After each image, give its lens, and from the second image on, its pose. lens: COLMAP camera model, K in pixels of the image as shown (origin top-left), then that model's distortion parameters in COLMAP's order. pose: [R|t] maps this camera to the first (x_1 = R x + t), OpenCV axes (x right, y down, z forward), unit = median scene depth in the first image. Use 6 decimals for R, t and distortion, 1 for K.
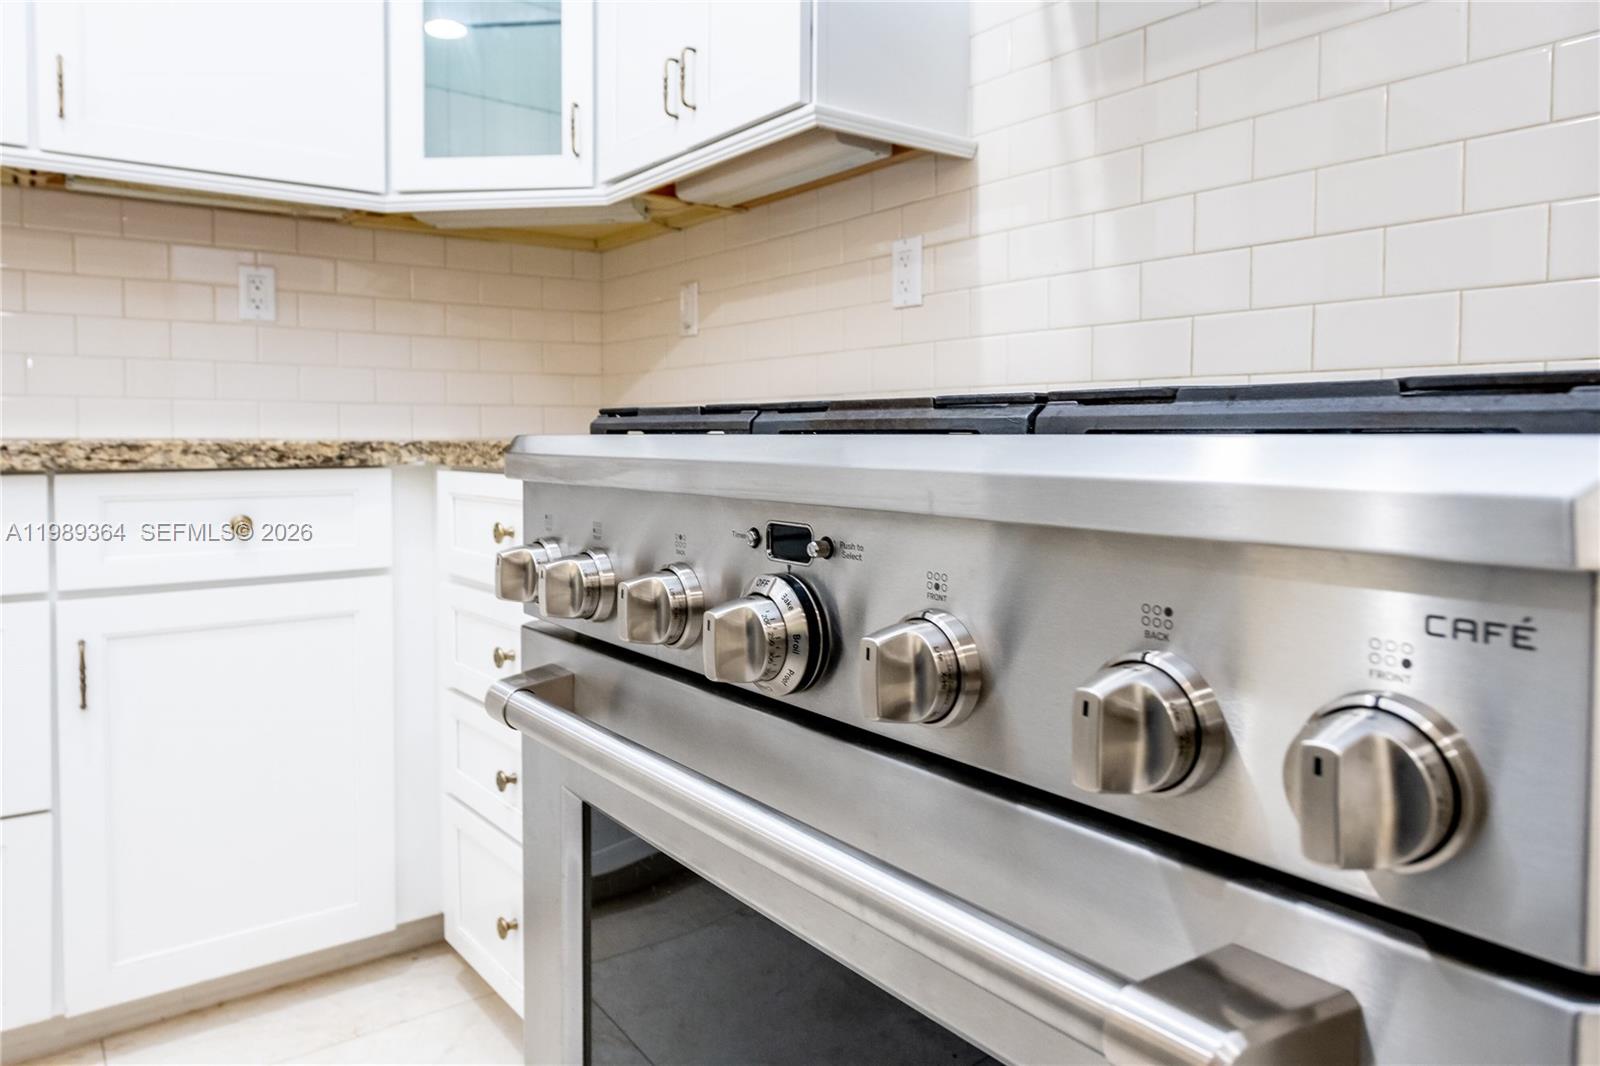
lens RADIAL K [[1111.9, 0, 743.4], [0, 1111.9, 465.1], [0, 0, 1]] dist [0.002553, -0.003156]
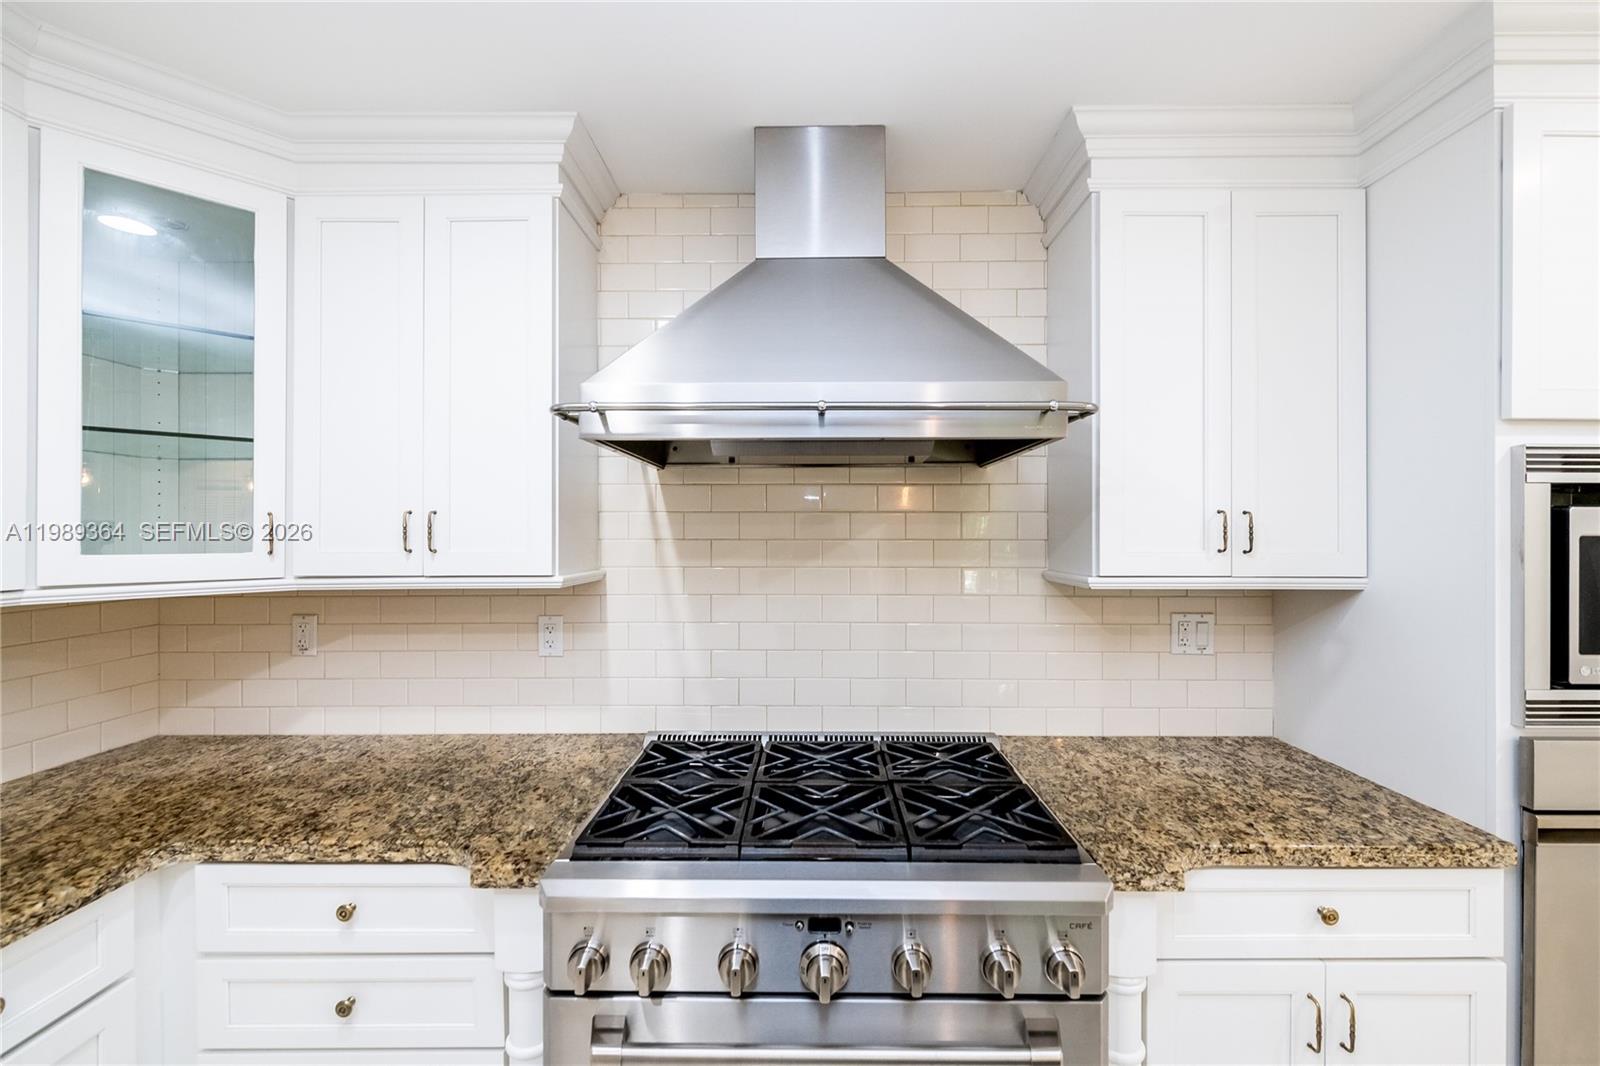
lens RADIAL K [[695.8, 0, 845.2], [0, 695.8, 532.1], [0, 0, 1]] dist [0.002124, -0.003099]
pose [[0.571870, 0.005678, 0.820324, -0.492090], [0.024823, 0.999398, -0.024223, -0.312041], [-0.819968, 0.034215, 0.571385, 0.025631]]
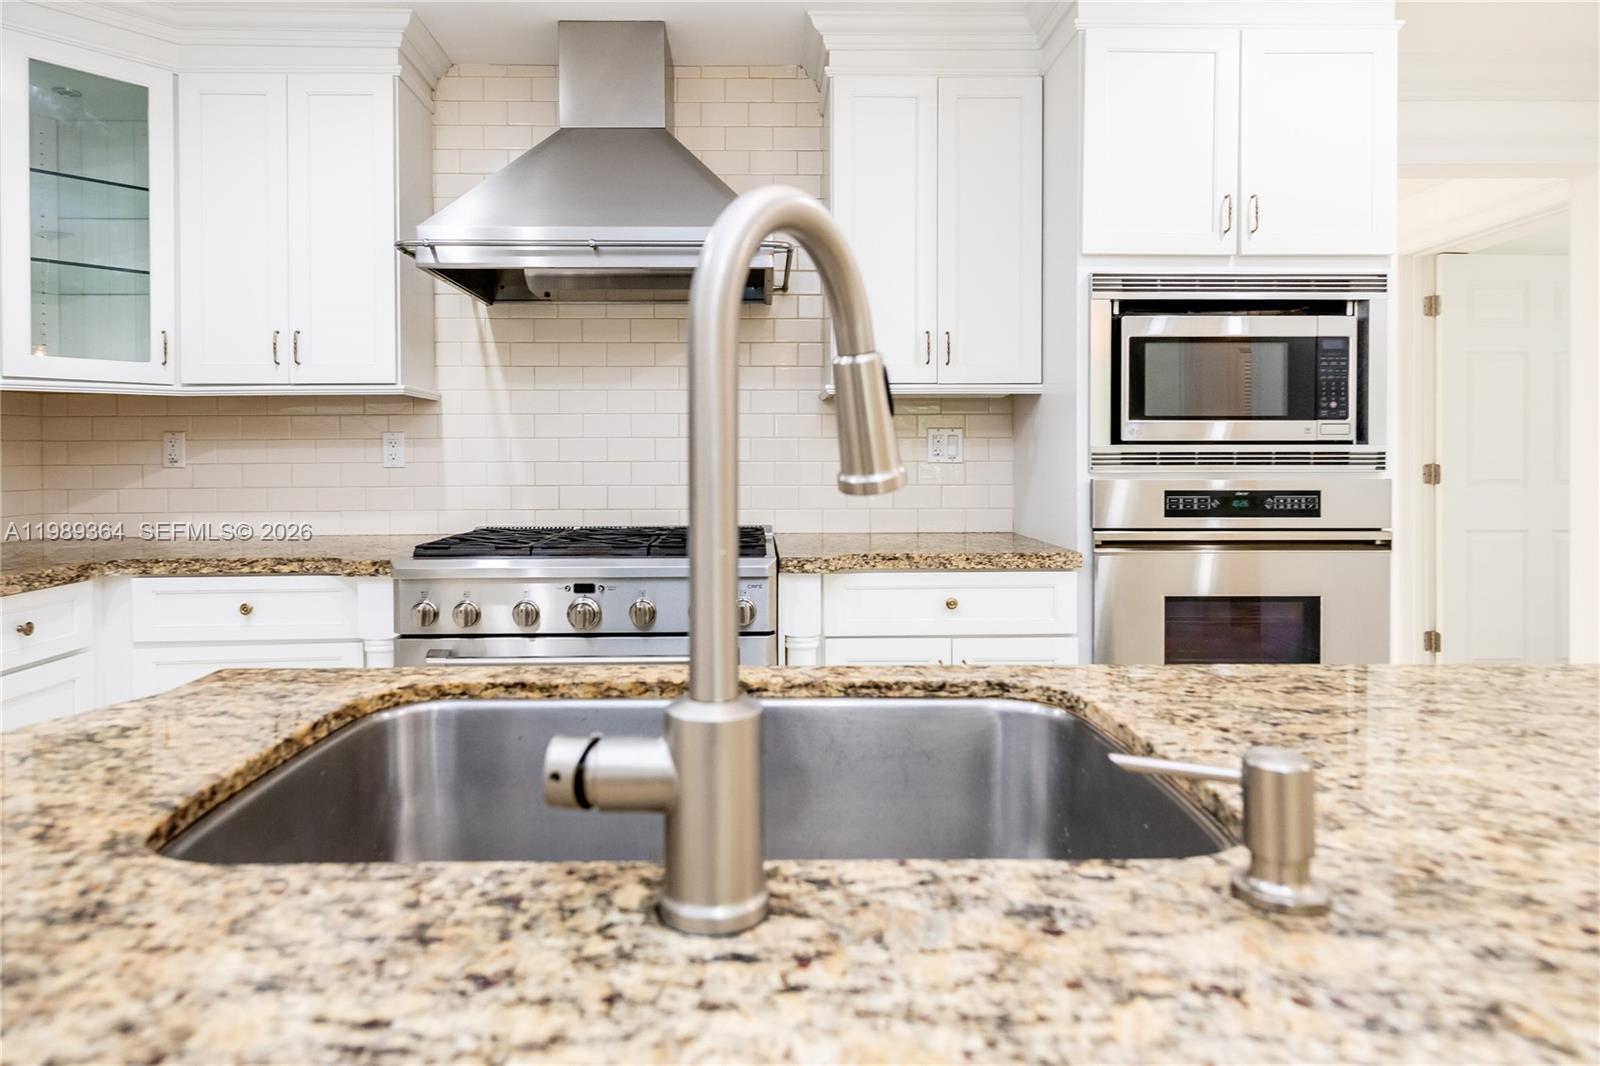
lens RADIAL K [[954.4, 0, 818.5], [0, 954.4, 461.8], [0, 0, 1]] dist [0.015564, -0.005606]
pose [[0.550139, -0.004261, 0.835062, -0.892048], [0.027441, 0.999539, -0.012977, -0.117073], [-0.834622, 0.030054, 0.550003, -0.572434]]
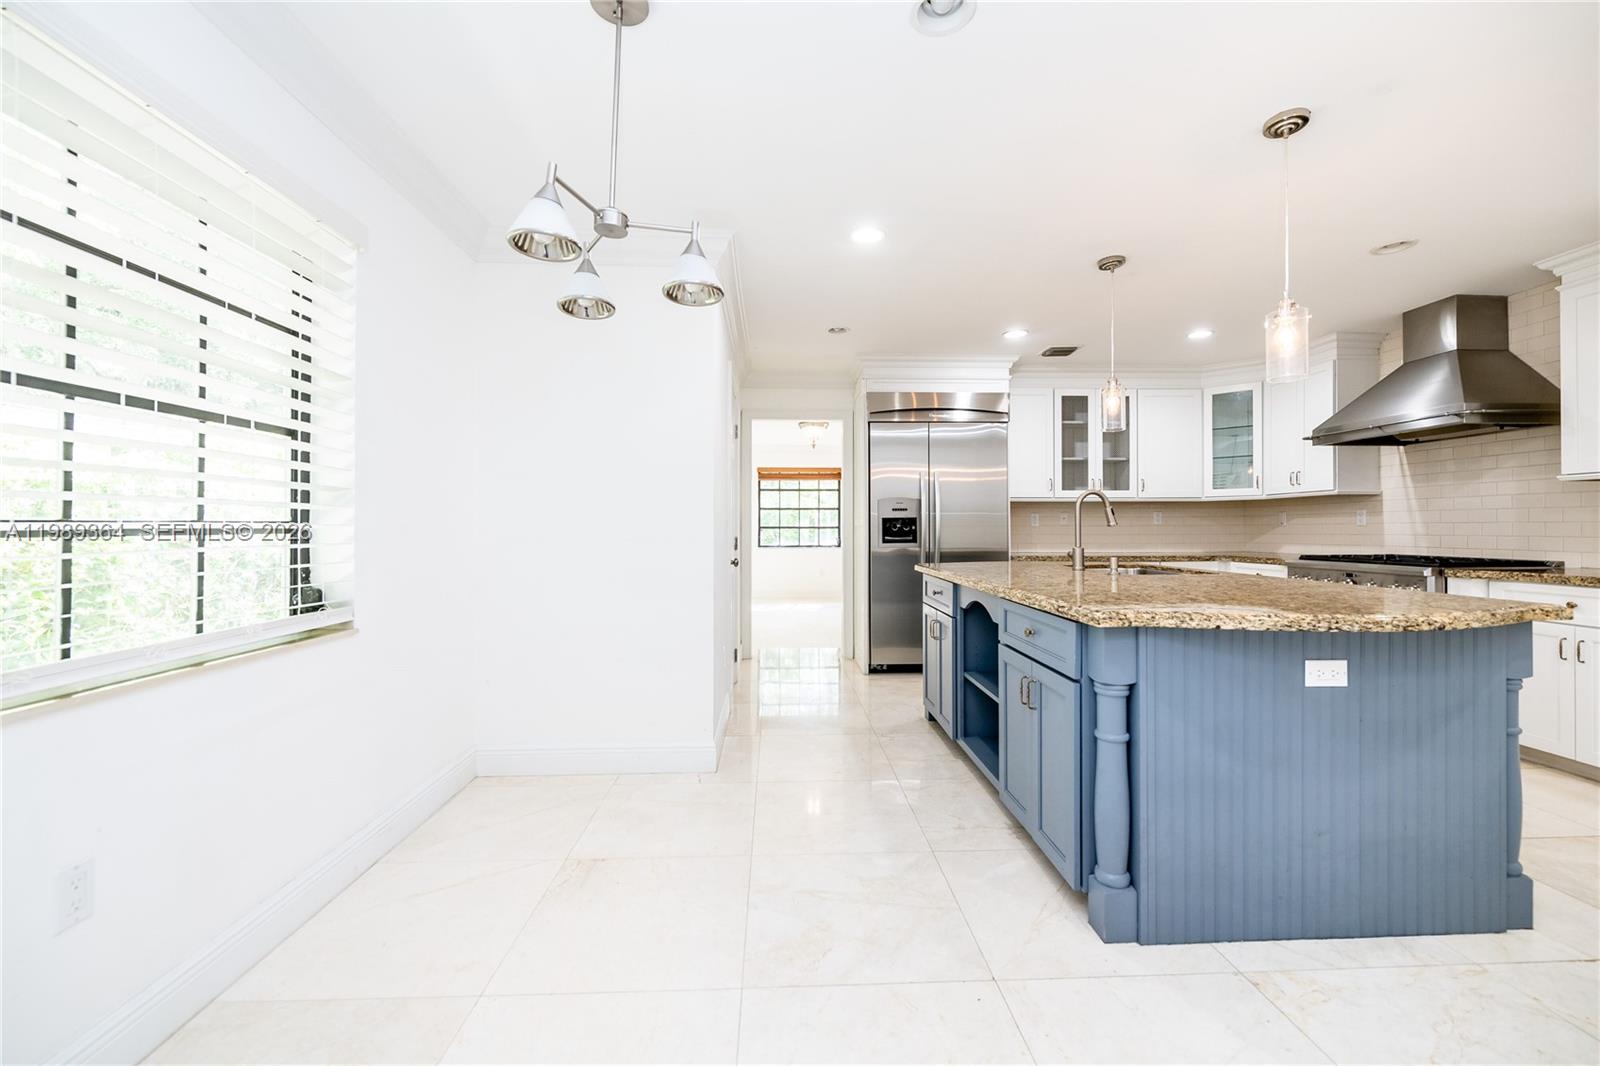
lens RADIAL K [[638.7, 0, 792.0], [0, 638.7, 528.5], [0, 0, 1]] dist [0.000242, -0.001418]
pose [[0.846200, -0.002157, -0.532861, -0.416034], [-0.012548, 0.999634, -0.023972, -0.050116], [0.532718, 0.026972, 0.845863, -2.349077]]
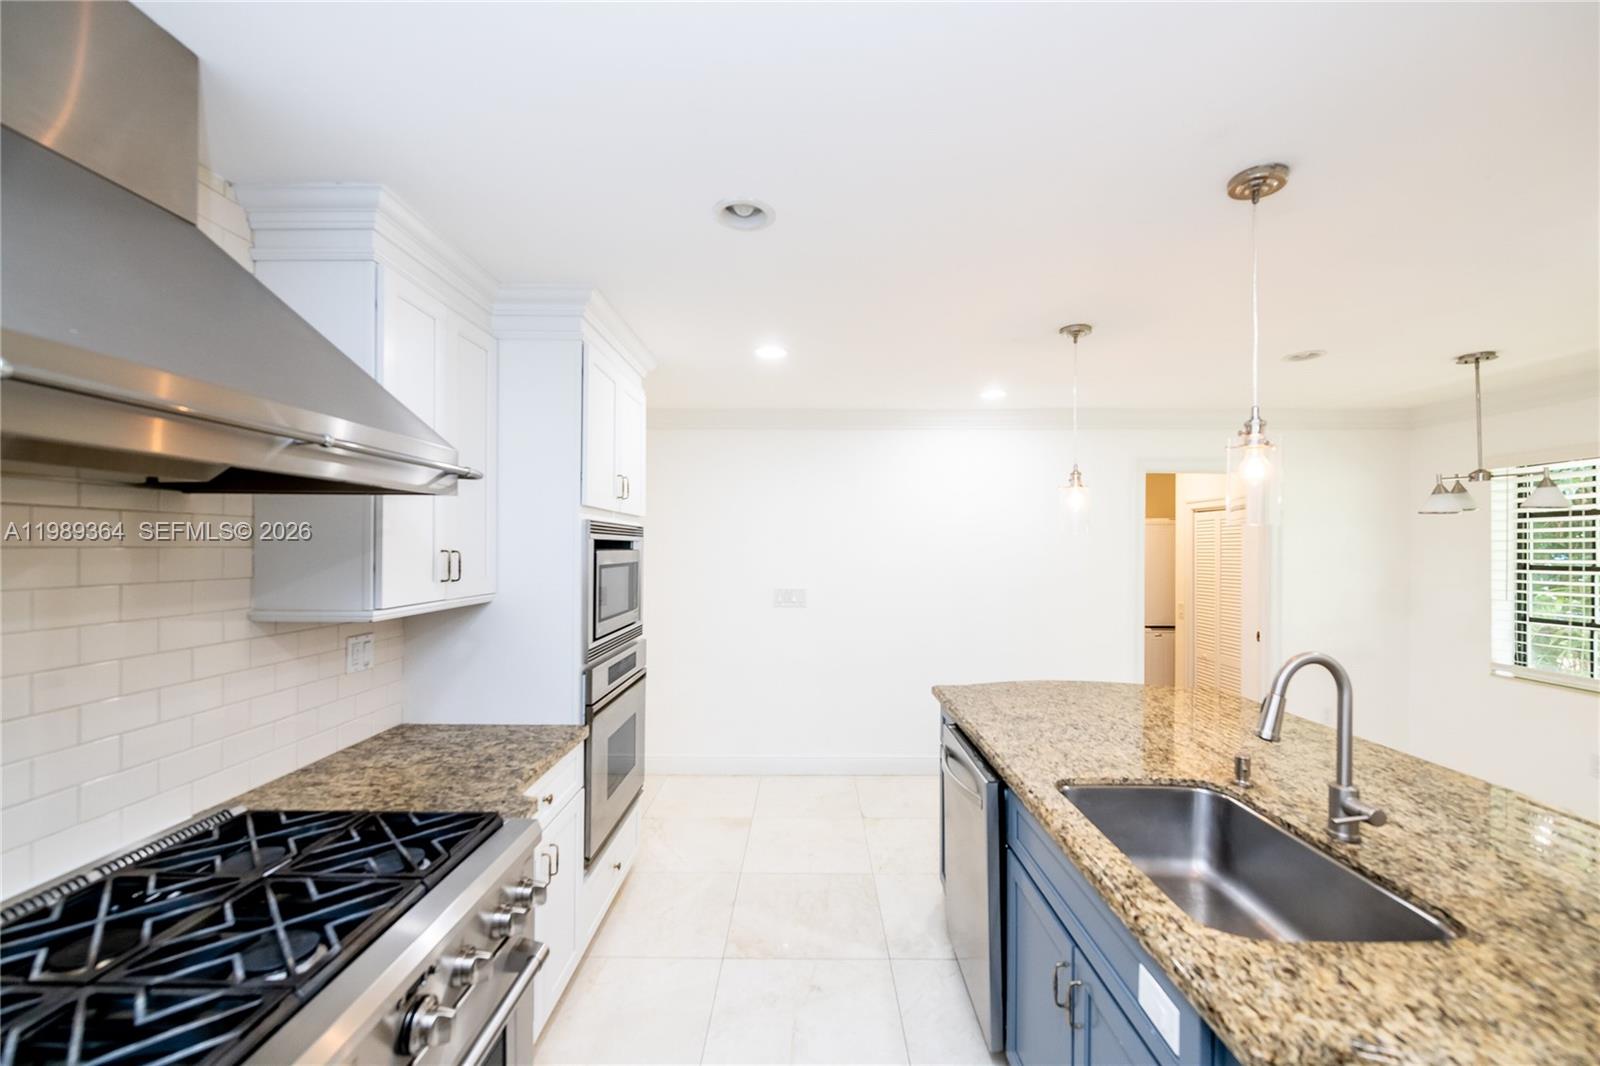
lens RADIAL K [[644.7, 0, 774.2], [0, 644.7, 543.9], [0, 0, 1]] dist [-0.002766, -0.001544]
pose [[-0.795296, -0.000223, 0.606222, -0.586421], [0.015788, 0.999653, 0.021080, -0.375141], [-0.606016, 0.026336, -0.795016, 0.670412]]
